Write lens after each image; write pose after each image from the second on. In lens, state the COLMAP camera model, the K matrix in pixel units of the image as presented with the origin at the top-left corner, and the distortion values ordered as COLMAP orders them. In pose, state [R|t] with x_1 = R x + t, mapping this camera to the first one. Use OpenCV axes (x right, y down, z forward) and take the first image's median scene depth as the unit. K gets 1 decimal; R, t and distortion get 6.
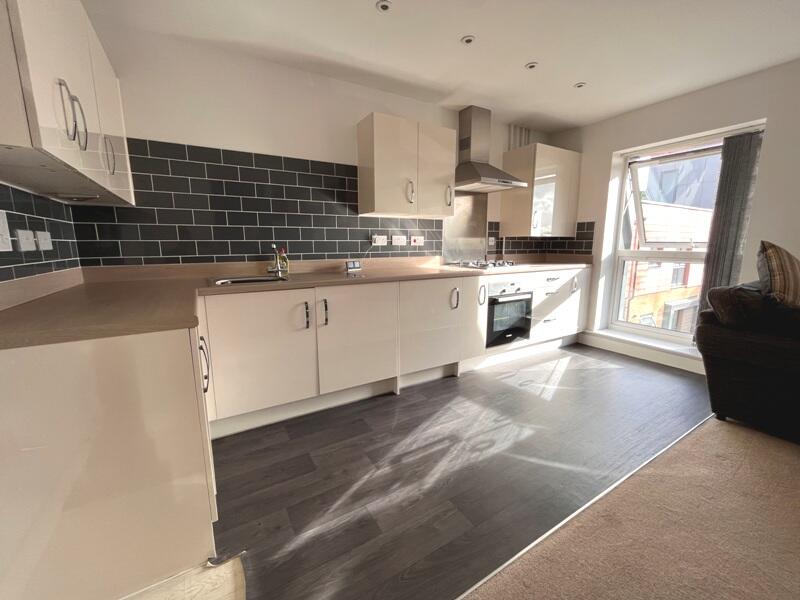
lens RADIAL K [[326.5, 0, 396.1], [0, 326.5, 299.6], [0, 0, 1]] dist [-0.002945, -0.000299]
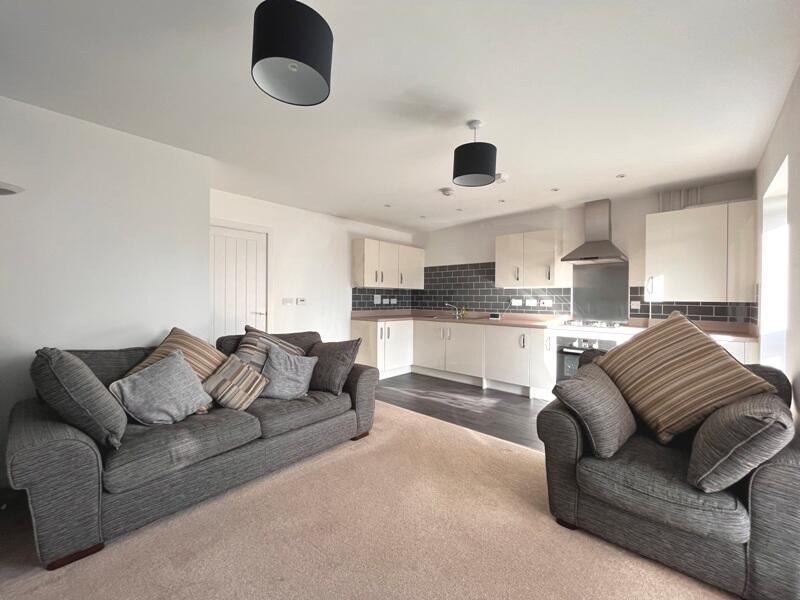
lens RADIAL K [[326.5, 0, 396.1], [0, 326.5, 299.6], [0, 0, 1]] dist [-0.002945, -0.000299]
pose [[0.276487, 0.009102, -0.960975, 1.360666], [-0.174707, 0.983769, -0.040948, -0.025399], [0.945004, 0.179211, 0.273589, -0.009103]]
